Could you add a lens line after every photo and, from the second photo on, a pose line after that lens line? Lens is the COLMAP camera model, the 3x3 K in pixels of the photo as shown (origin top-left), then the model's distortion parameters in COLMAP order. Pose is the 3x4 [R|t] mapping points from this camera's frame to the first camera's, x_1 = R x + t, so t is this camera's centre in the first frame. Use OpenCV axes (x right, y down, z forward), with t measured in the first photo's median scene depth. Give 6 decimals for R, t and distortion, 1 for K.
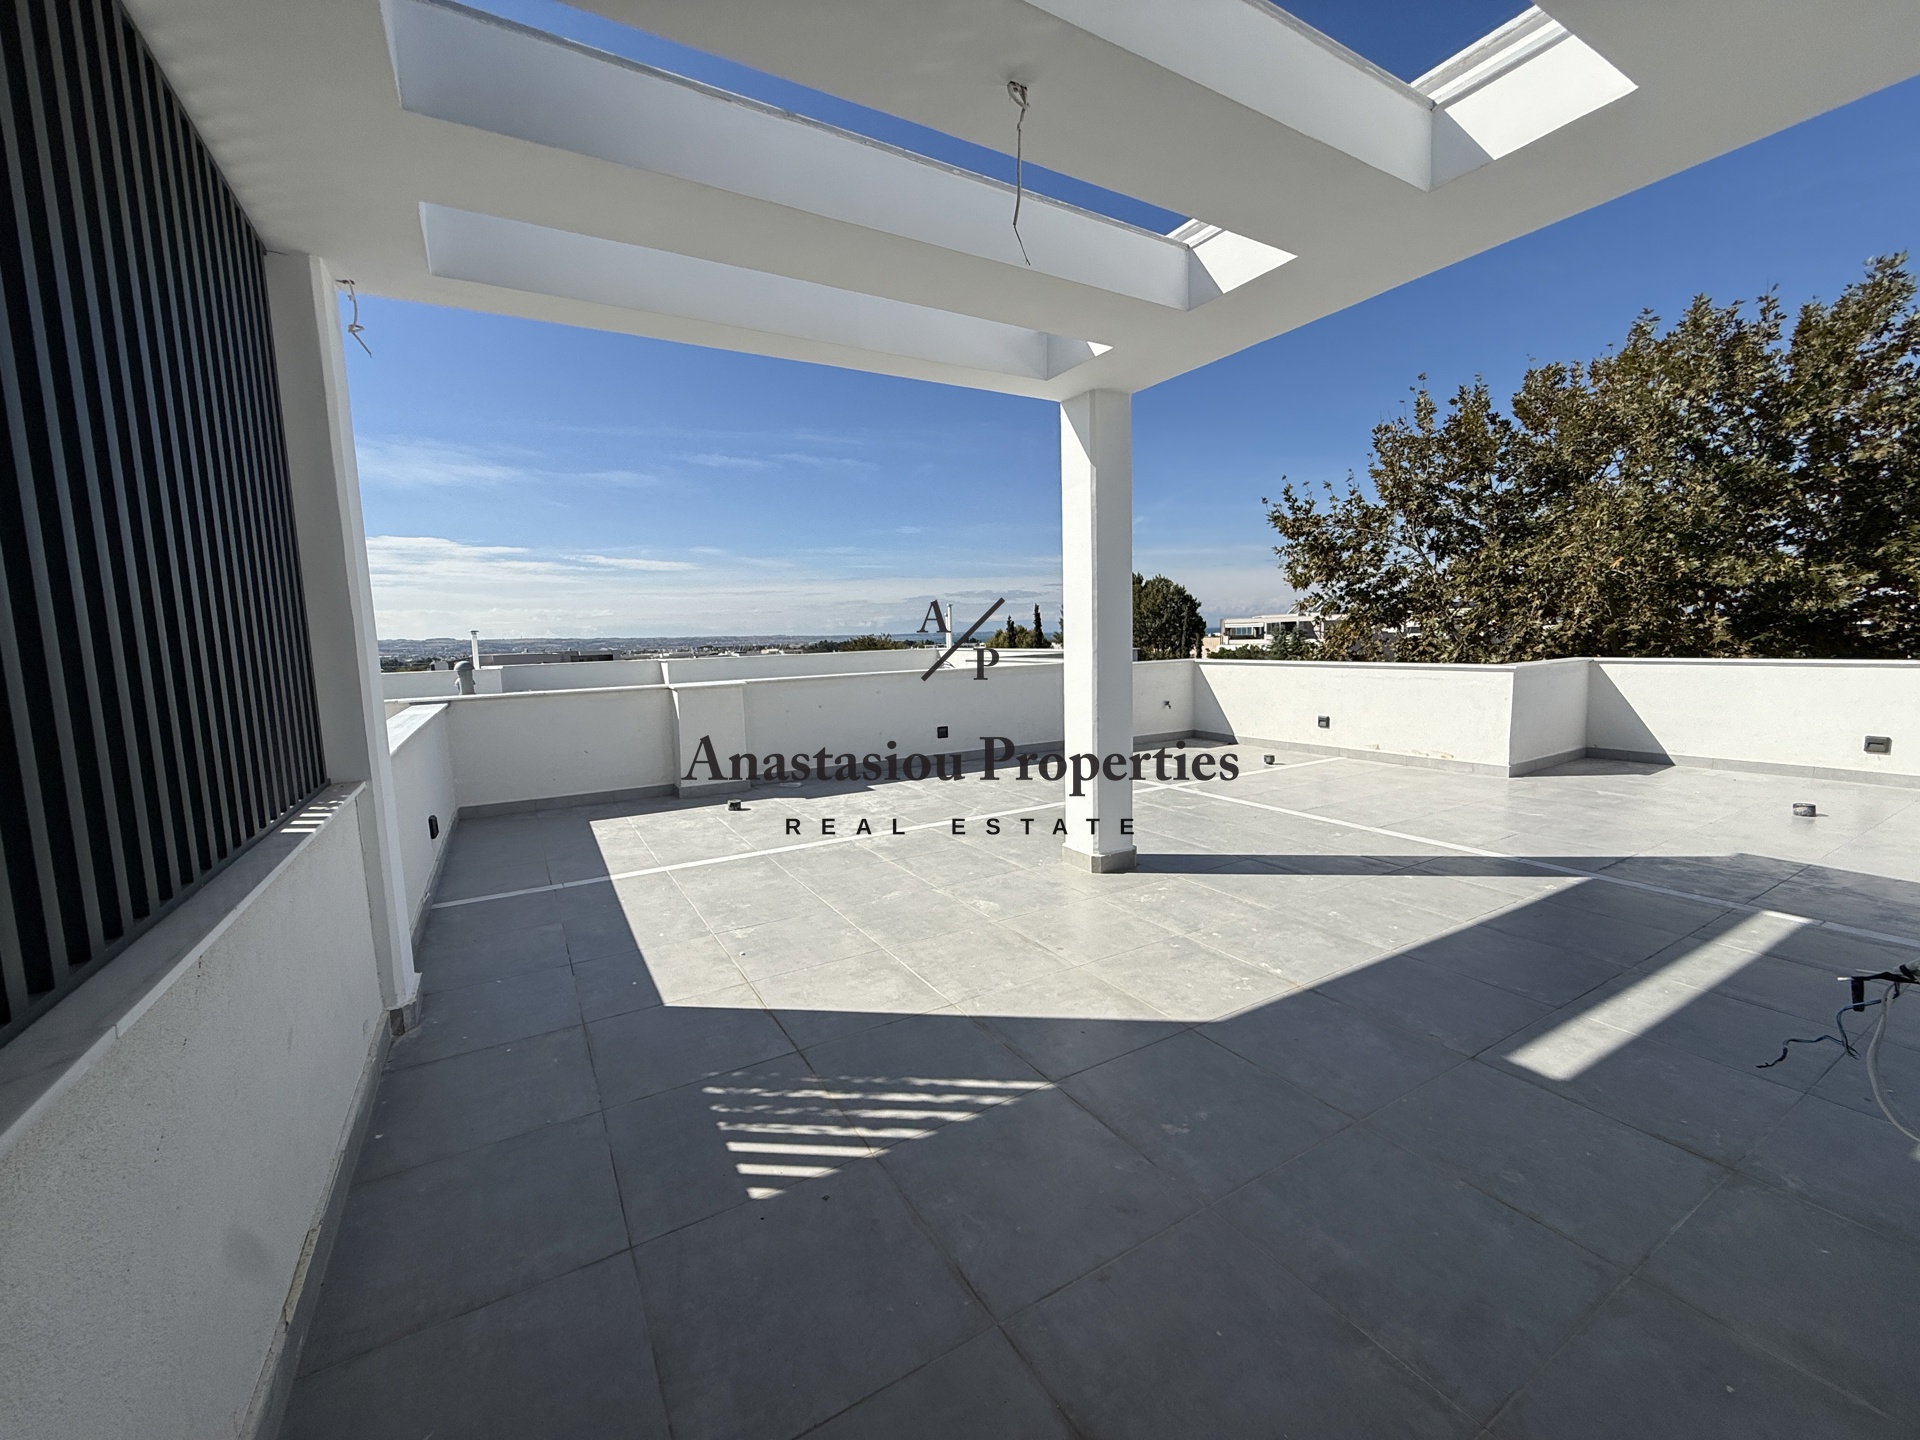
lens RADIAL K [[763.7, 0, 963.1], [0, 763.7, 719.2], [0, 0, 1]] dist [0.002682, 0.000862]
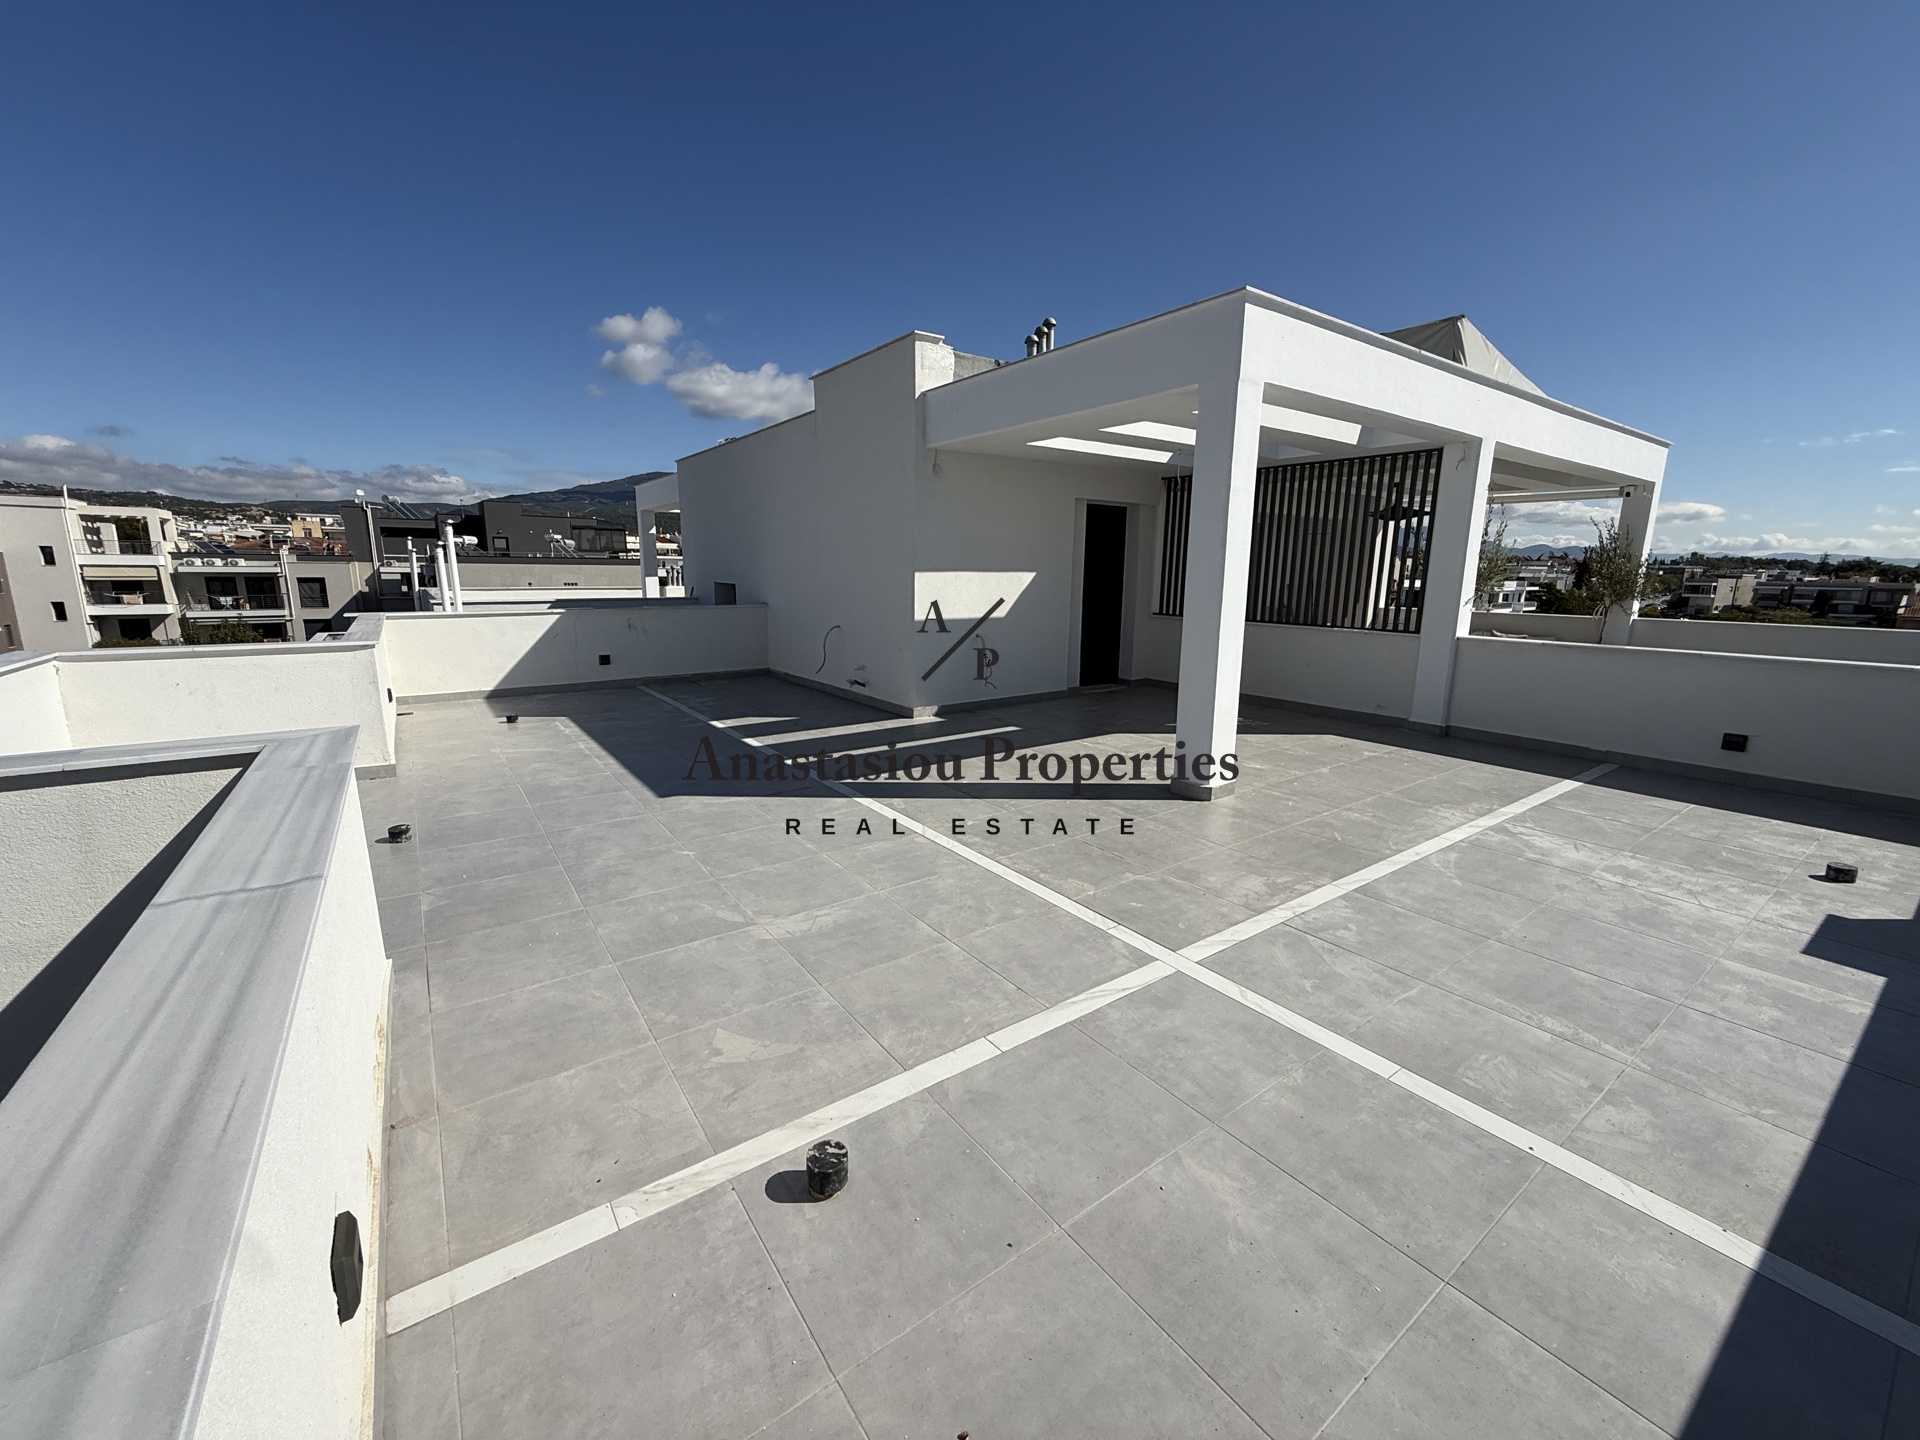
lens RADIAL K [[763.7, 0, 951.9], [0, 763.7, 714.6], [0, 0, 1]] dist [0.002682, 0.000862]
pose [[-0.997020, 0.030017, -0.071064, 0.846603], [0.007311, 0.953811, 0.300318, -0.370101], [0.076796, 0.298903, -0.951188, 2.705406]]
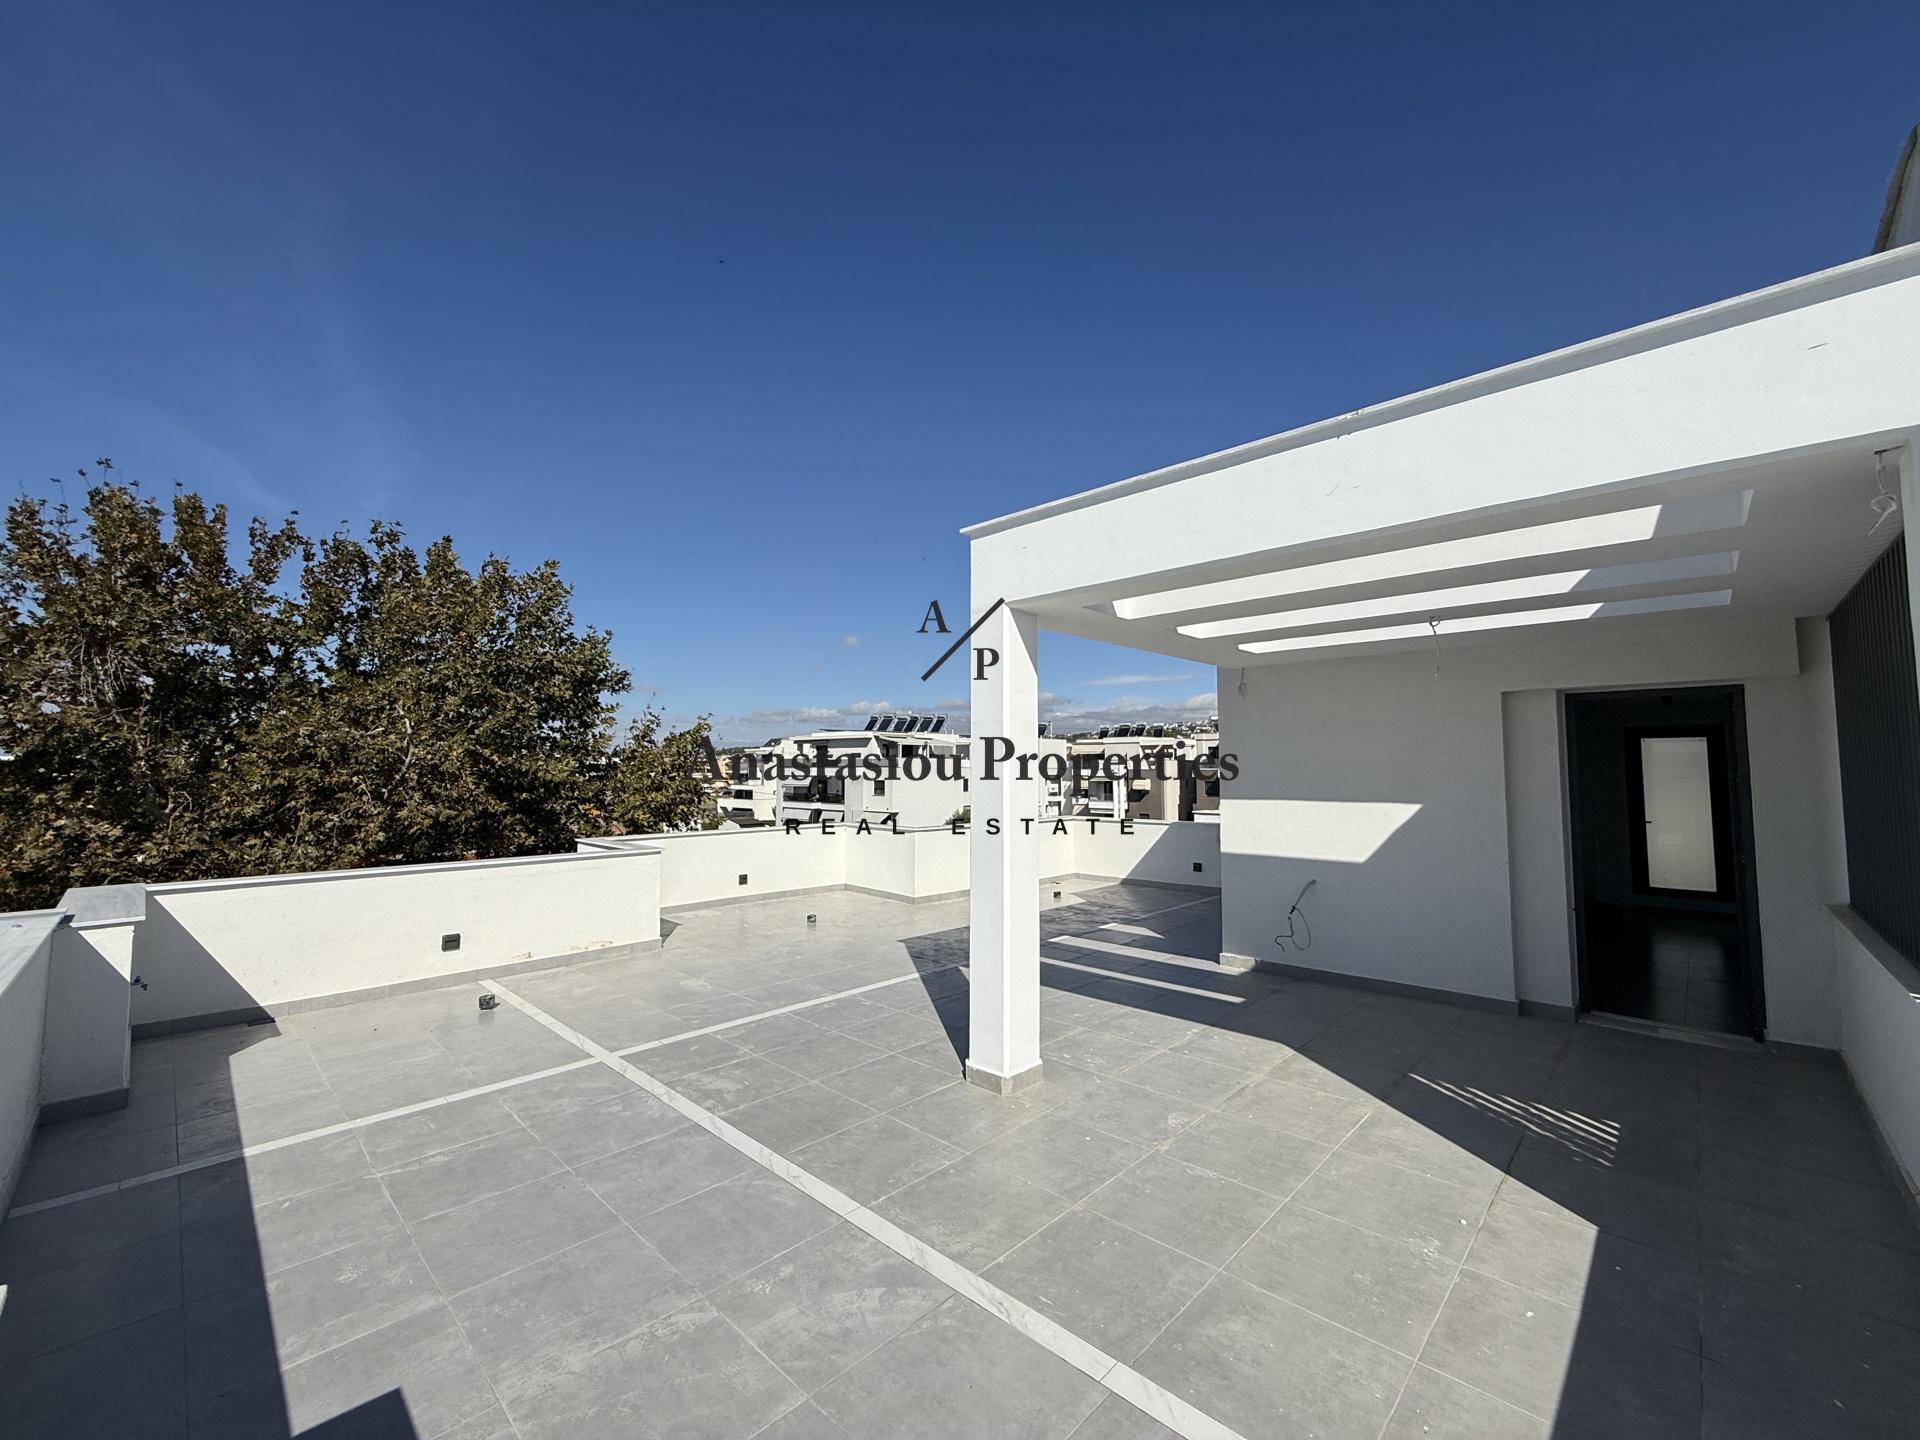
lens RADIAL K [[763.7, 0, 954.6], [0, 763.7, 718.7], [0, 0, 1]] dist [0.002682, 0.000862]
pose [[-0.255181, 0.092985, 0.962412, -0.999502], [0.116991, 0.991021, -0.064729, -0.265124], [-0.959789, 0.096076, -0.263769, 1.669936]]
